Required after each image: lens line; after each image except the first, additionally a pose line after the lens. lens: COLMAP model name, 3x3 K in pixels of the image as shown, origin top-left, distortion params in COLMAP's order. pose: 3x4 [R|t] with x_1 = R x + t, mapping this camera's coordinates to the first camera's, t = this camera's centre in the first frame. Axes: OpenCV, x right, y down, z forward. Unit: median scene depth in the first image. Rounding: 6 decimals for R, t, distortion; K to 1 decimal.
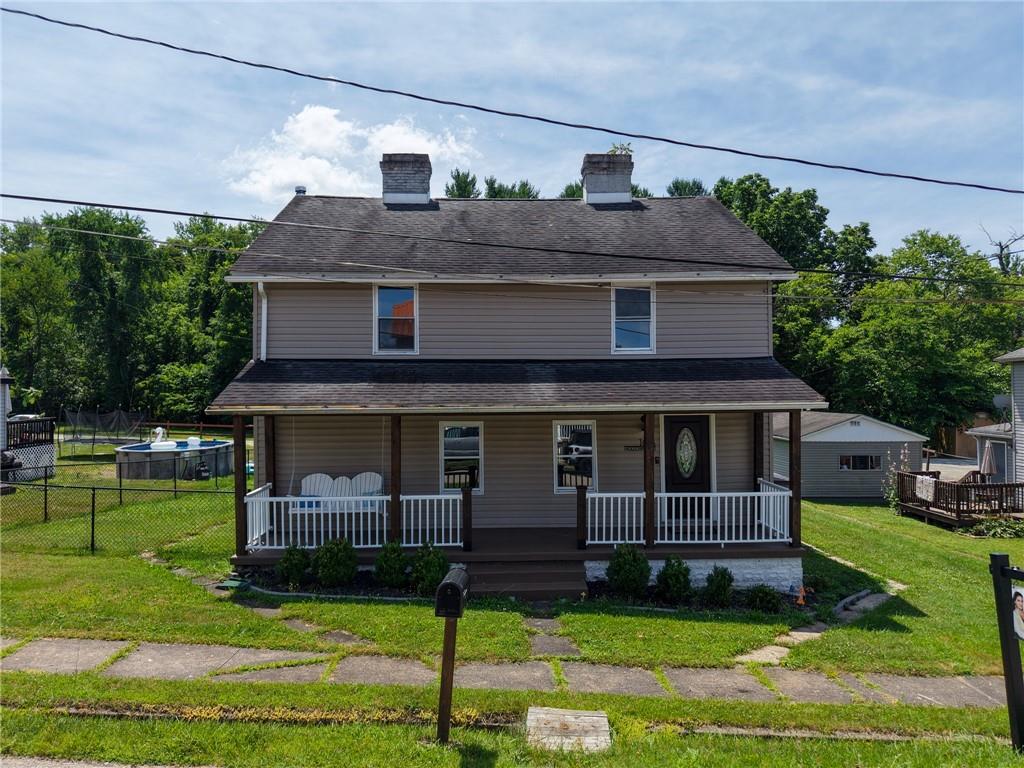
lens RADIAL K [[720.1, 0, 512.0], [0, 720.1, 384.0], [0, 0, 1]] dist [0.044345, -0.000981]
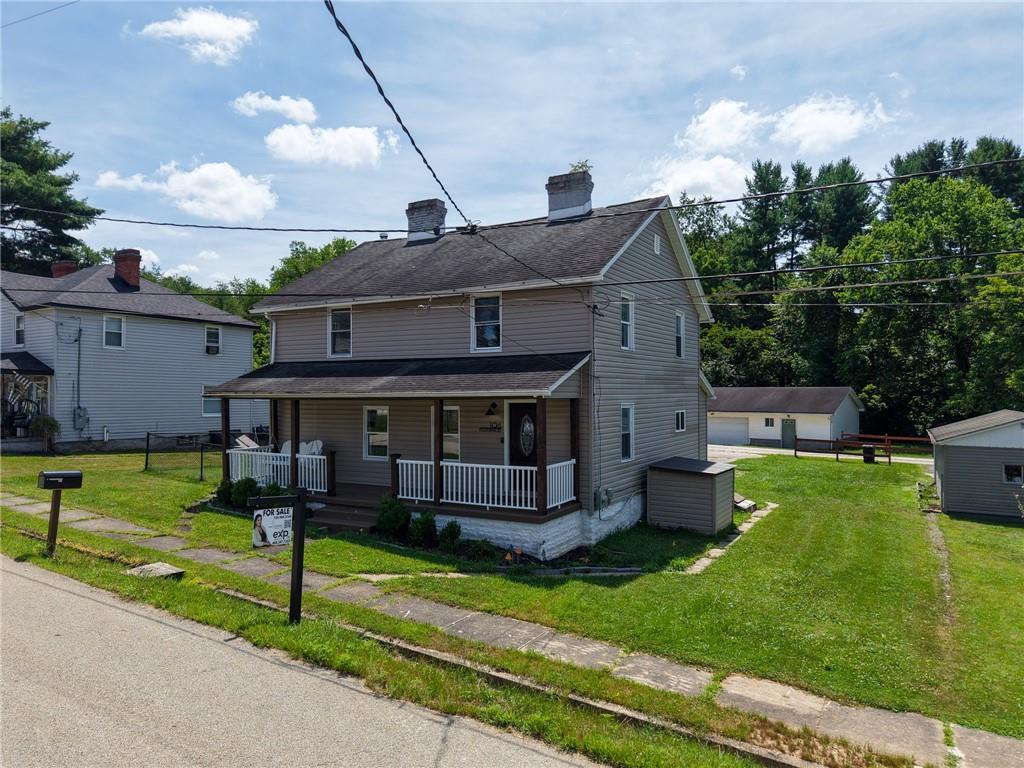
lens RADIAL K [[697.8, 0, 512.0], [0, 697.8, 384.0], [0, 0, 1]] dist [0.001343, 0.000128]
pose [[0.844993, -0.004396, -0.534759, 0.849635], [0.010964, 0.999898, 0.009105, 0.002738], [0.534664, -0.013556, 0.844956, 0.027042]]
